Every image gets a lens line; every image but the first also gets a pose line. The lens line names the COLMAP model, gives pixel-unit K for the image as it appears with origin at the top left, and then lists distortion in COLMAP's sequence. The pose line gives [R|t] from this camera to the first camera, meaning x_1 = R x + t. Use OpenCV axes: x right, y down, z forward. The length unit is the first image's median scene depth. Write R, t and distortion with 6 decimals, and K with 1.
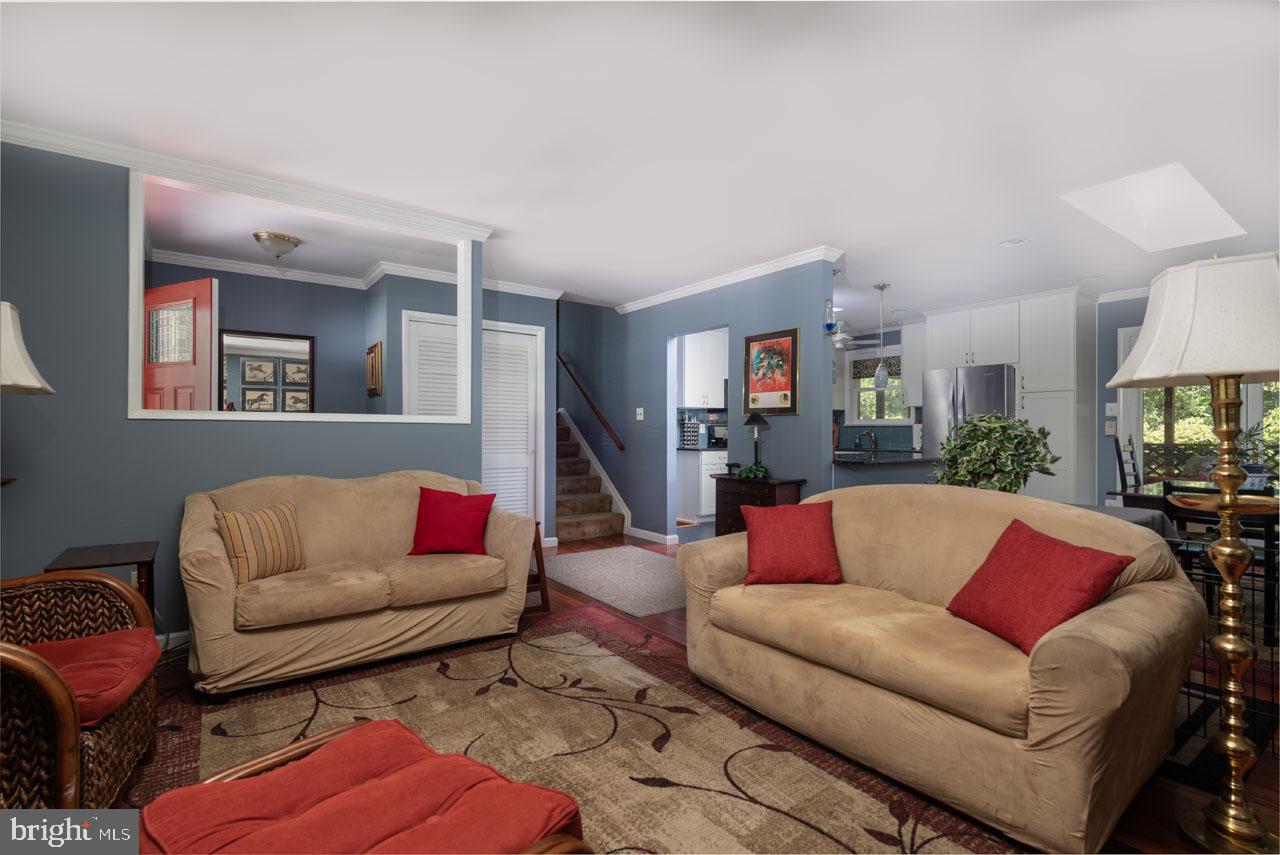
lens RADIAL K [[561.1, 0, 642.3], [0, 561.1, 427.0], [0, 0, 1]] dist [0.000508, -0.000106]
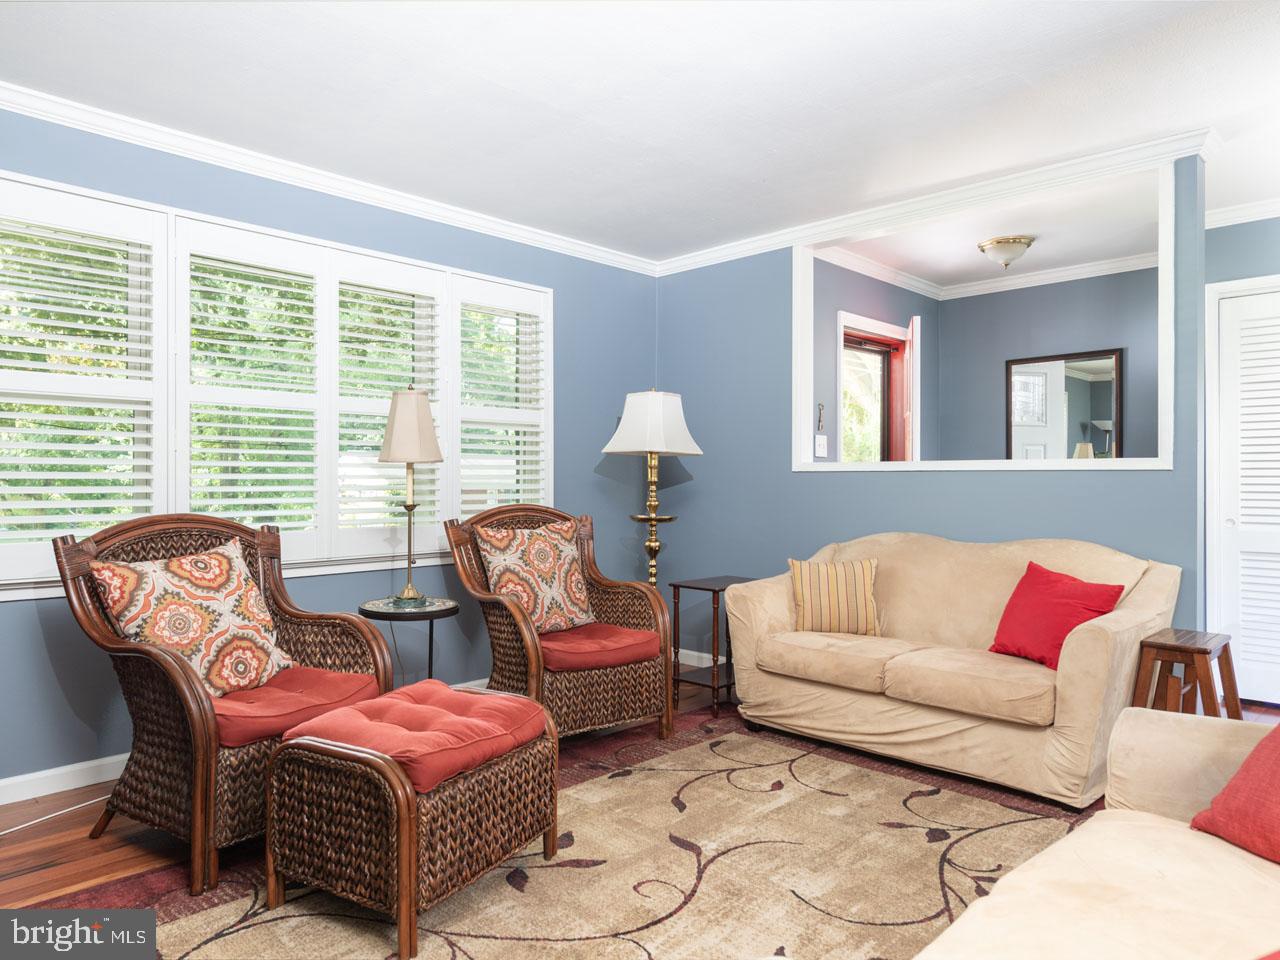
lens RADIAL K [[841.8, 0, 638.1], [0, 841.8, 479.2], [0, 0, 1]] dist [-0.000534, 0.001494]
pose [[0.189884, -0.000816, -0.981806, 0.765850], [0.002215, 0.999997, -0.000403, 0.002940], [0.981804, -0.002098, 0.189885, 0.443758]]
